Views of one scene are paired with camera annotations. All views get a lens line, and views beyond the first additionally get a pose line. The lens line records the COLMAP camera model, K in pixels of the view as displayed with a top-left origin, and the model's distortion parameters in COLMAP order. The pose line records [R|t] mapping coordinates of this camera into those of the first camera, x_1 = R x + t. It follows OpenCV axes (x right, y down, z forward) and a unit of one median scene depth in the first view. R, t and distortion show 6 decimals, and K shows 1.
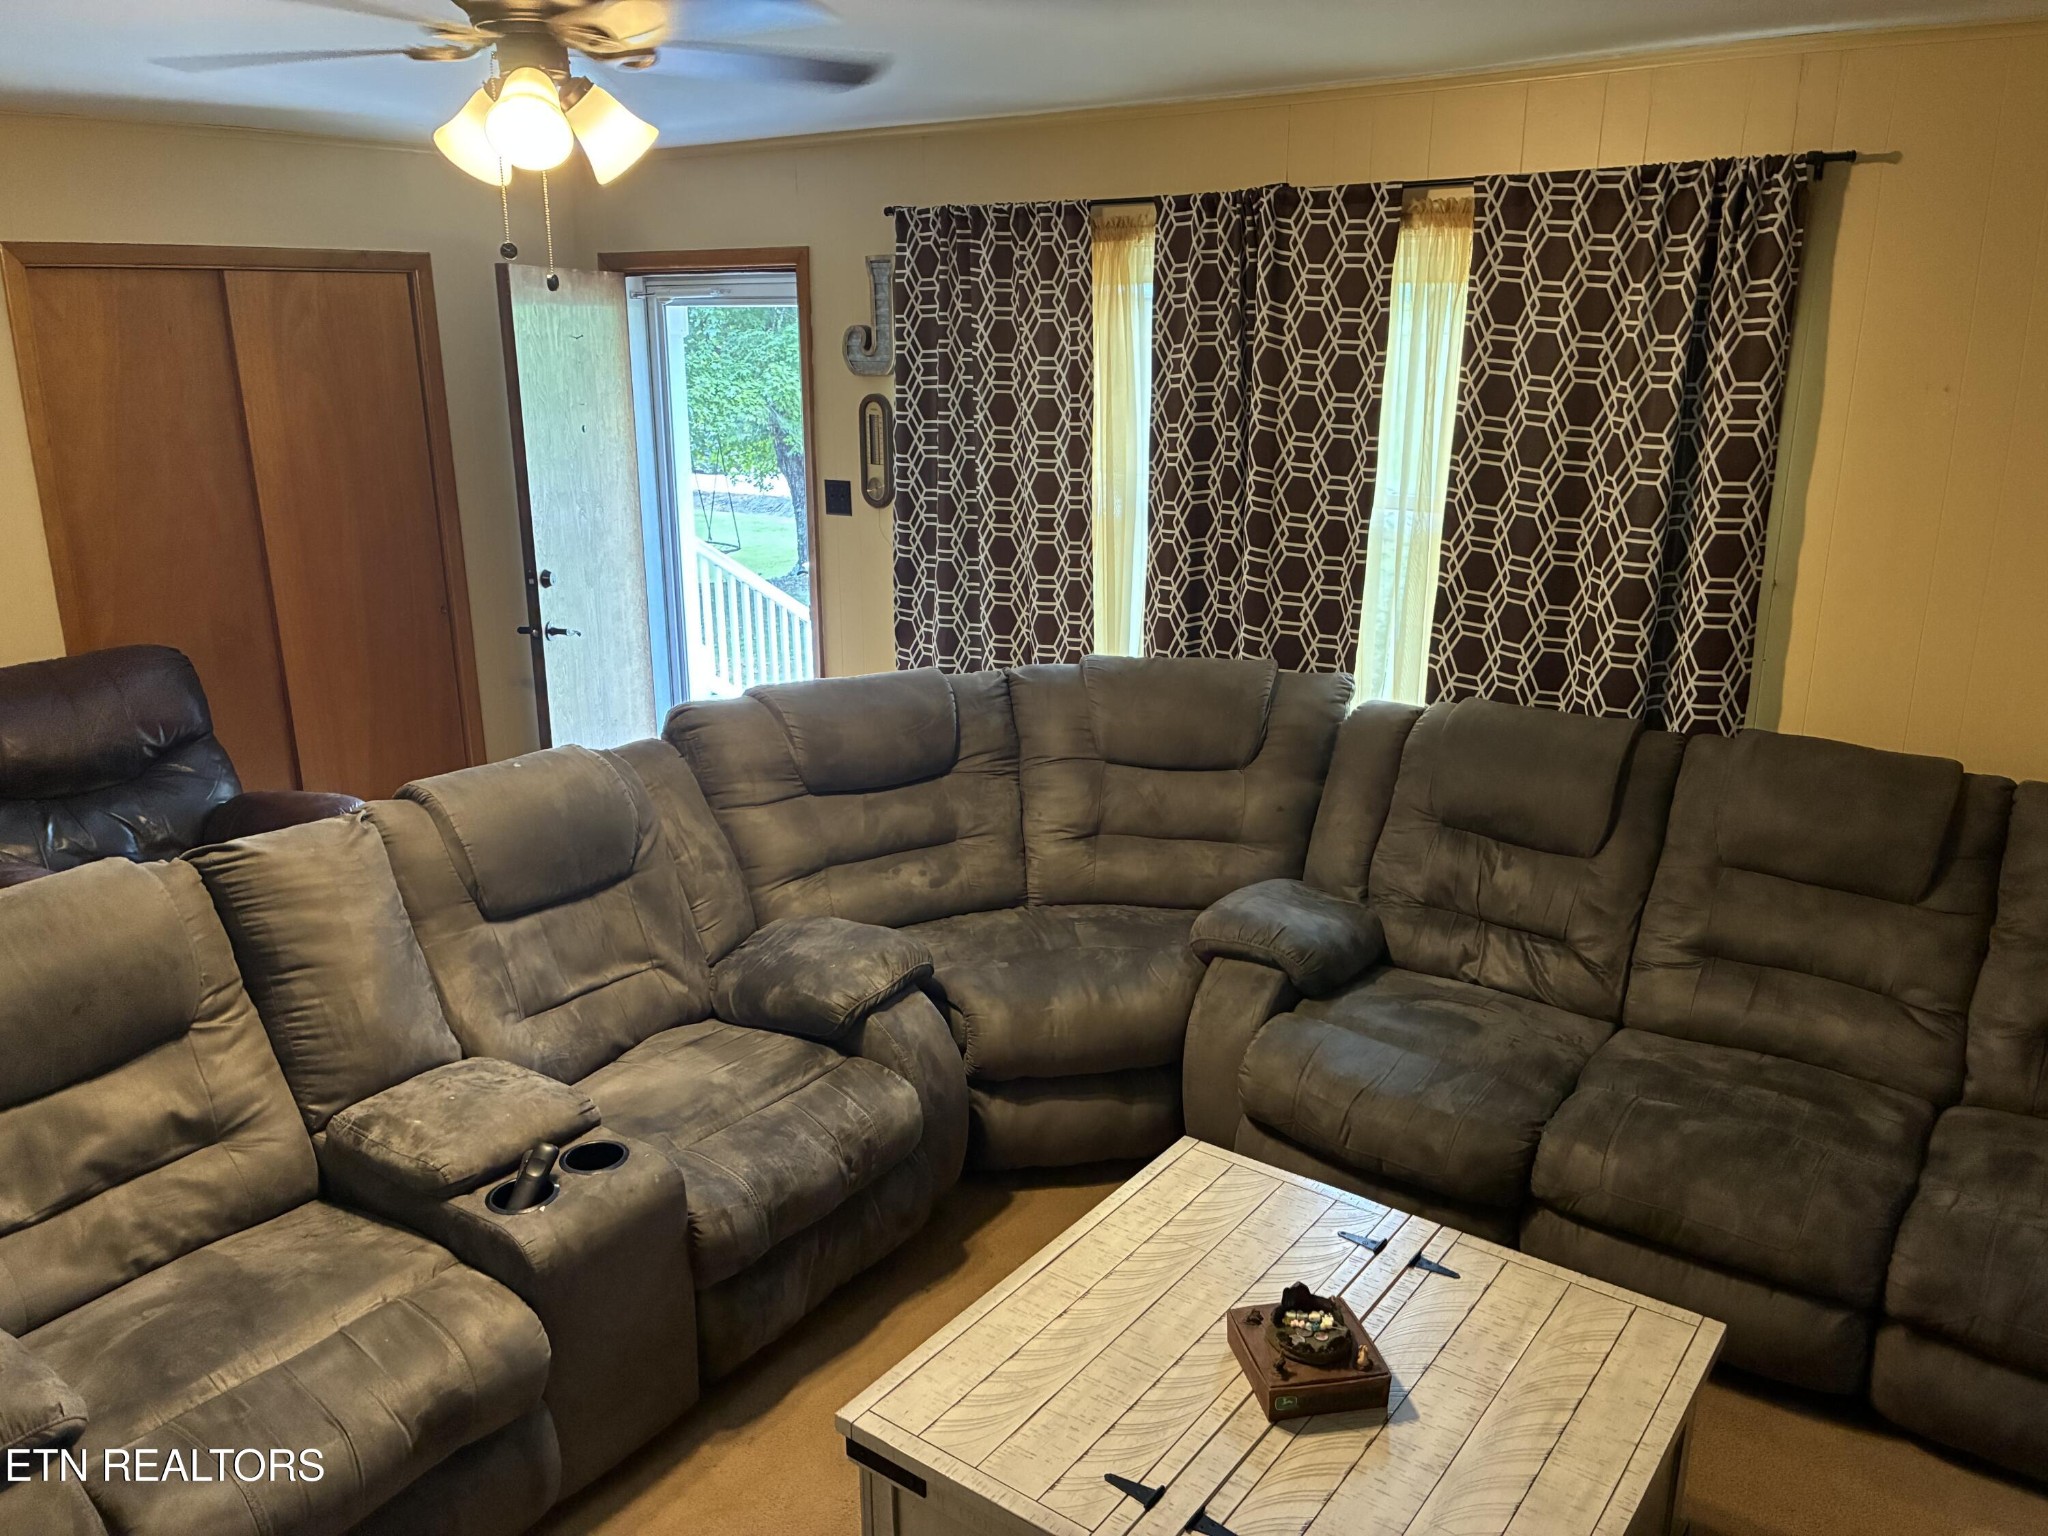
lens RADIAL K [[1543.7, 0, 1021.3], [0, 1543.7, 785.8], [0, 0, 1]] dist [0.026406, -0.032602]
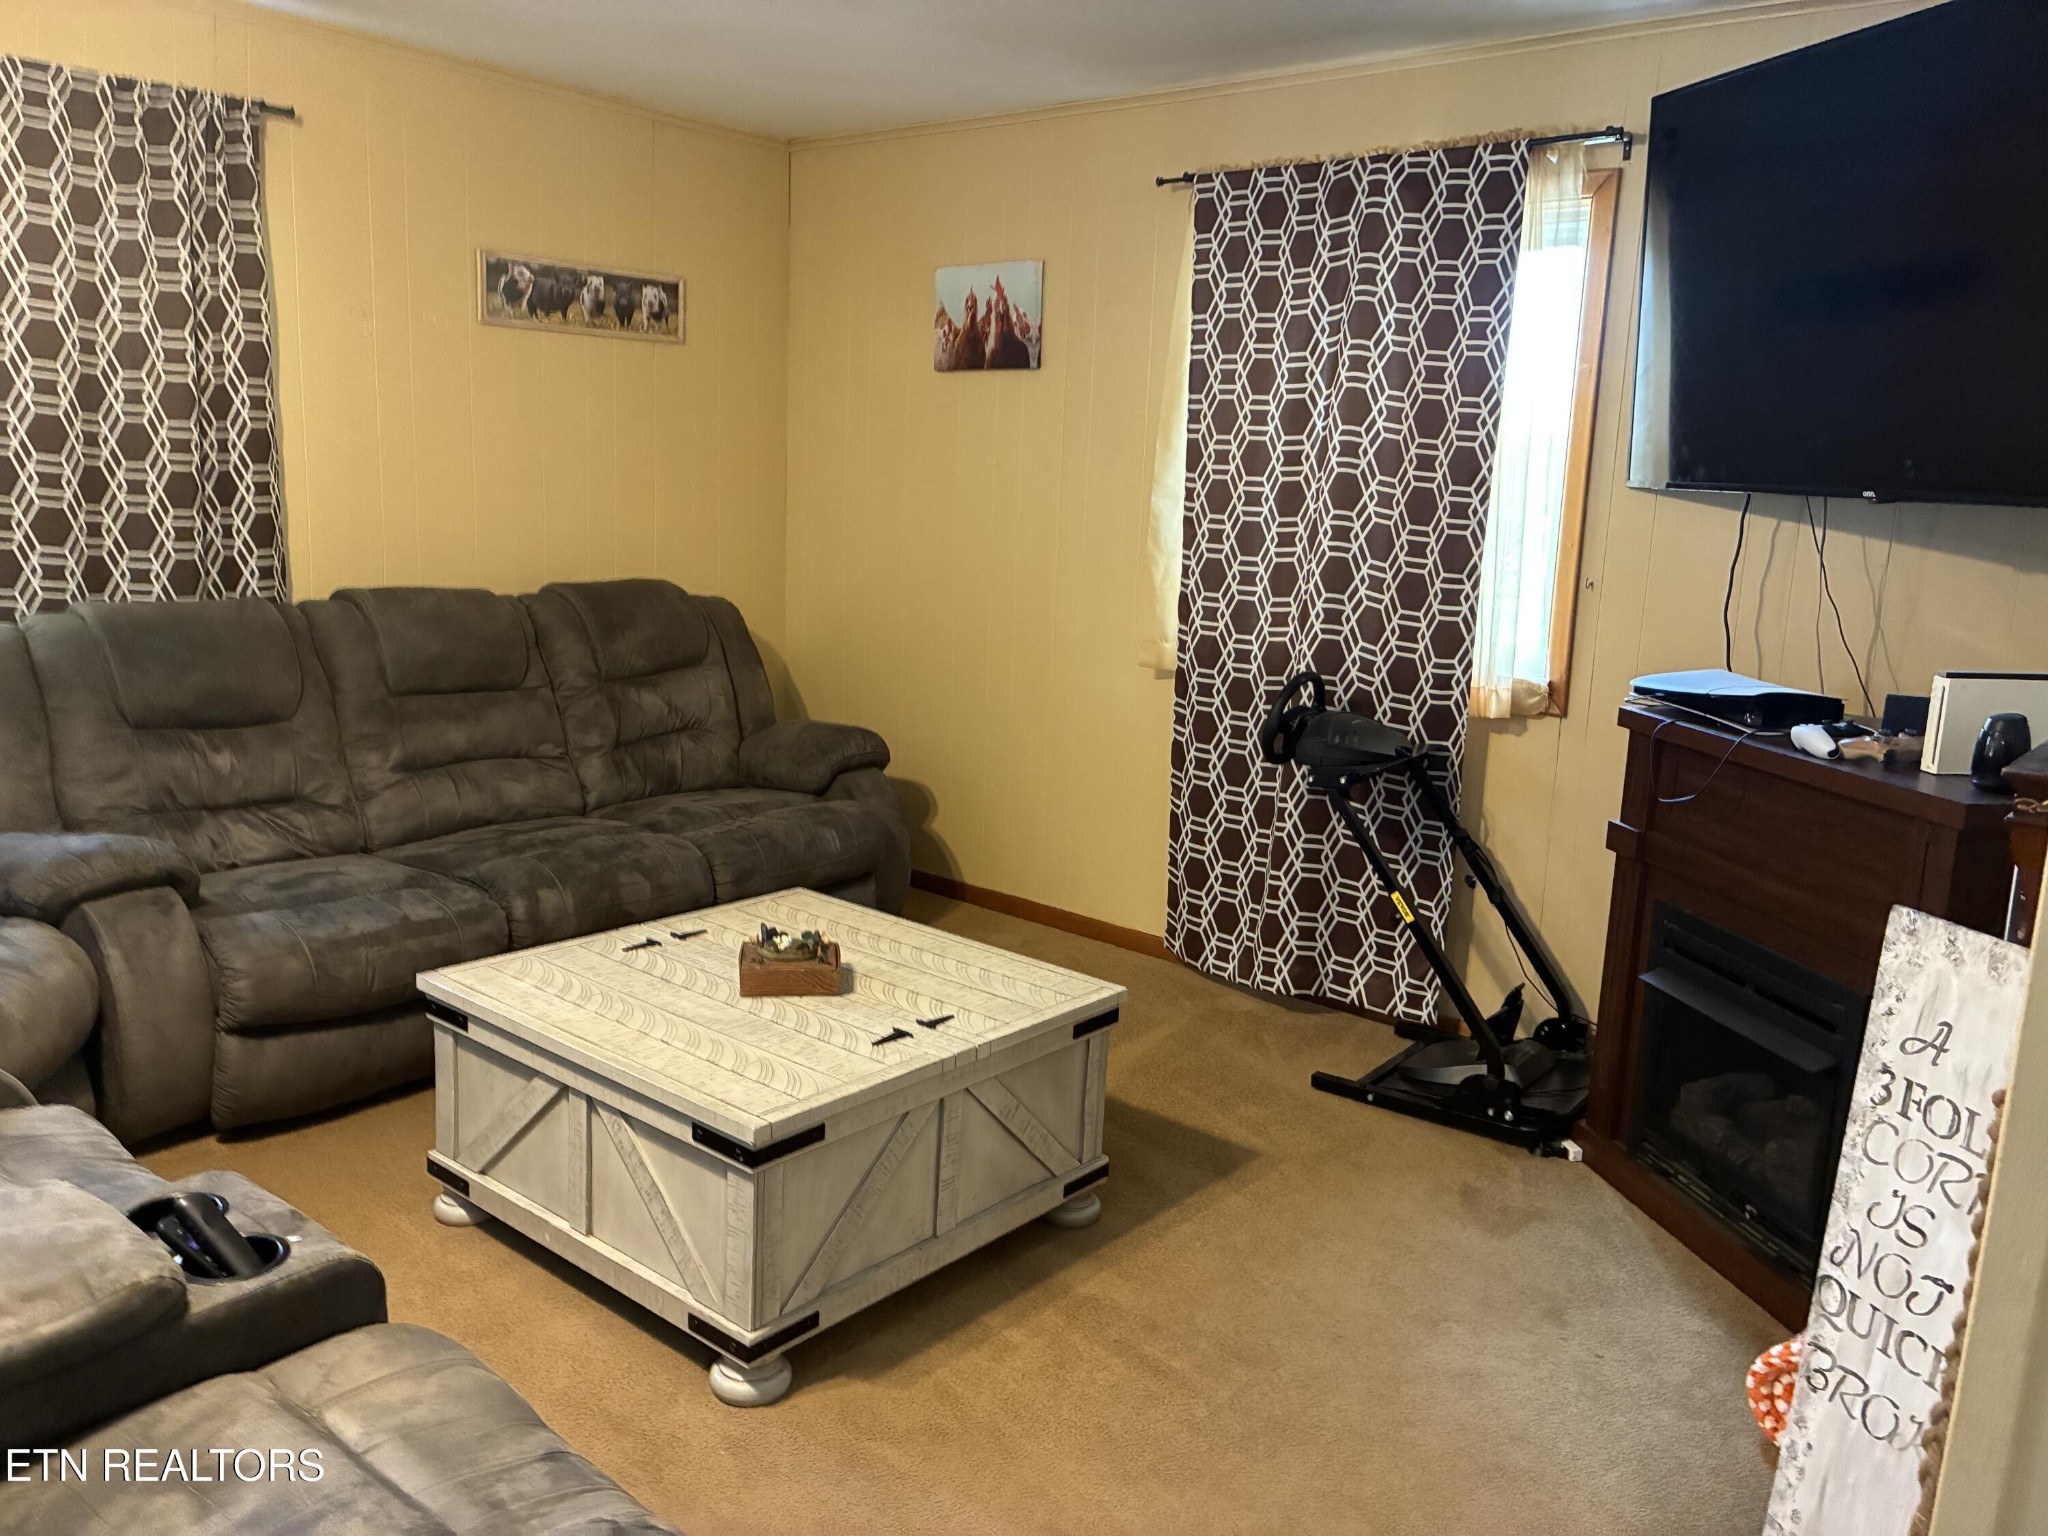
lens RADIAL K [[1543.7, 0, 1043.2], [0, 1543.7, 763.0], [0, 0, 1]] dist [0.026406, -0.032602]
pose [[0.036692, -0.174098, 0.984045, -0.686277], [0.226870, 0.960447, 0.161464, 0.020047], [-0.973234, 0.217326, 0.074738, 0.407075]]
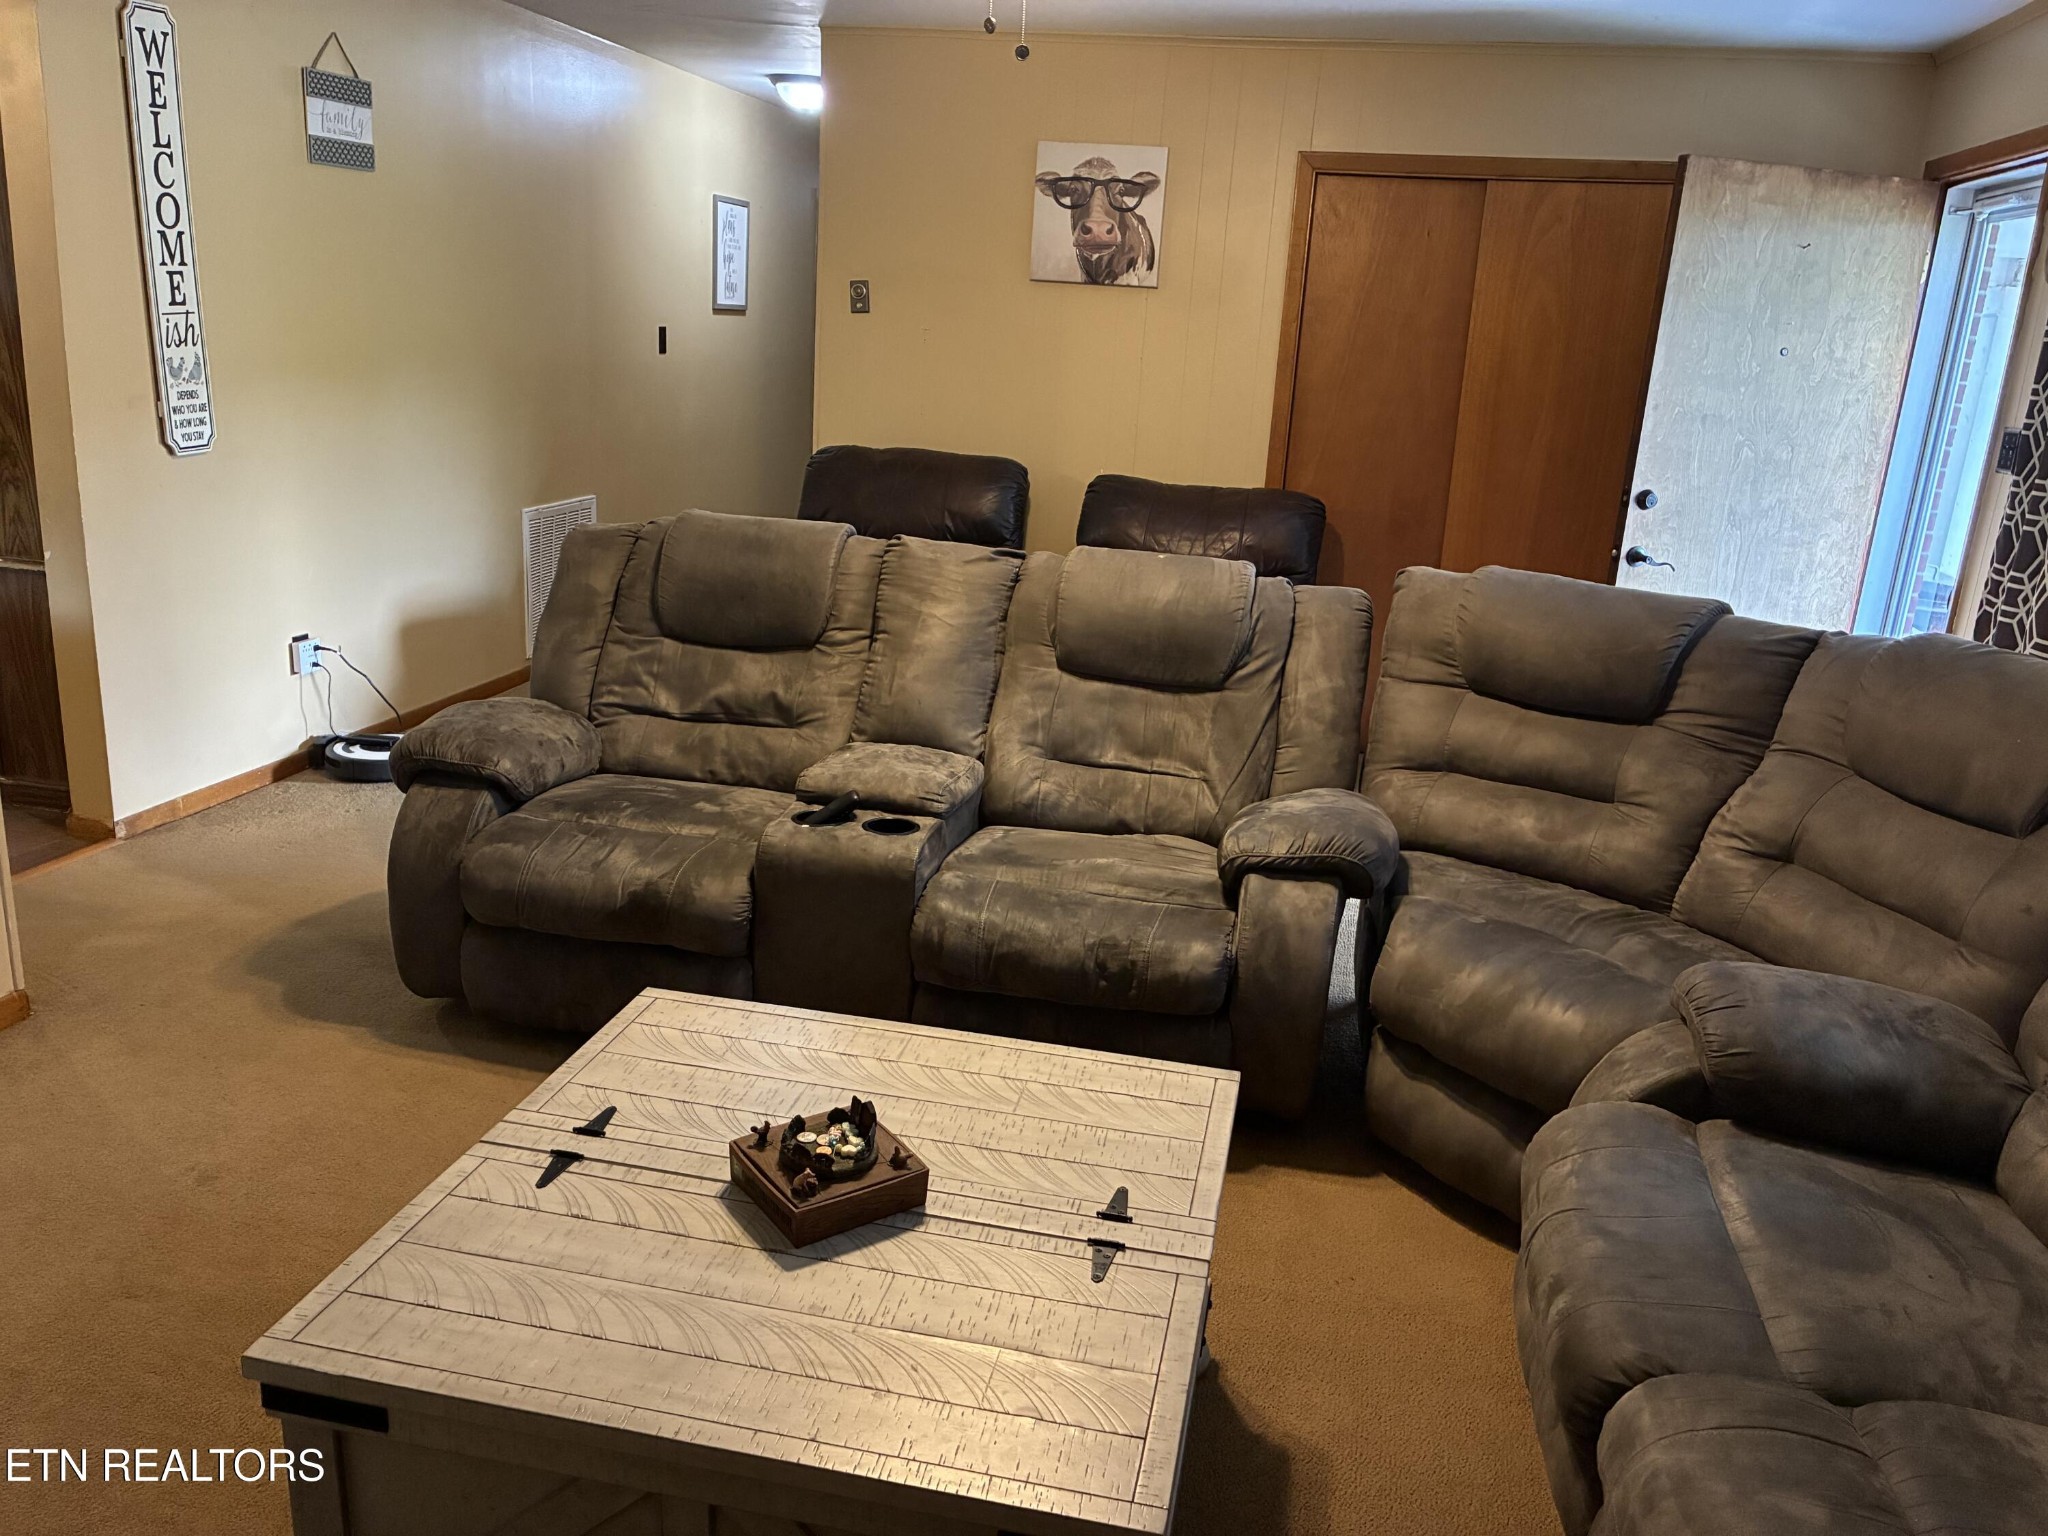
lens RADIAL K [[1543.7, 0, 1028.0], [0, 1543.7, 772.8], [0, 0, 1]] dist [0.026406, -0.032602]
pose [[0.428781, 0.285520, -0.857103, 0.572024], [-0.318373, 0.935634, 0.152409, -0.005429], [0.845450, 0.207528, 0.492084, 0.389734]]
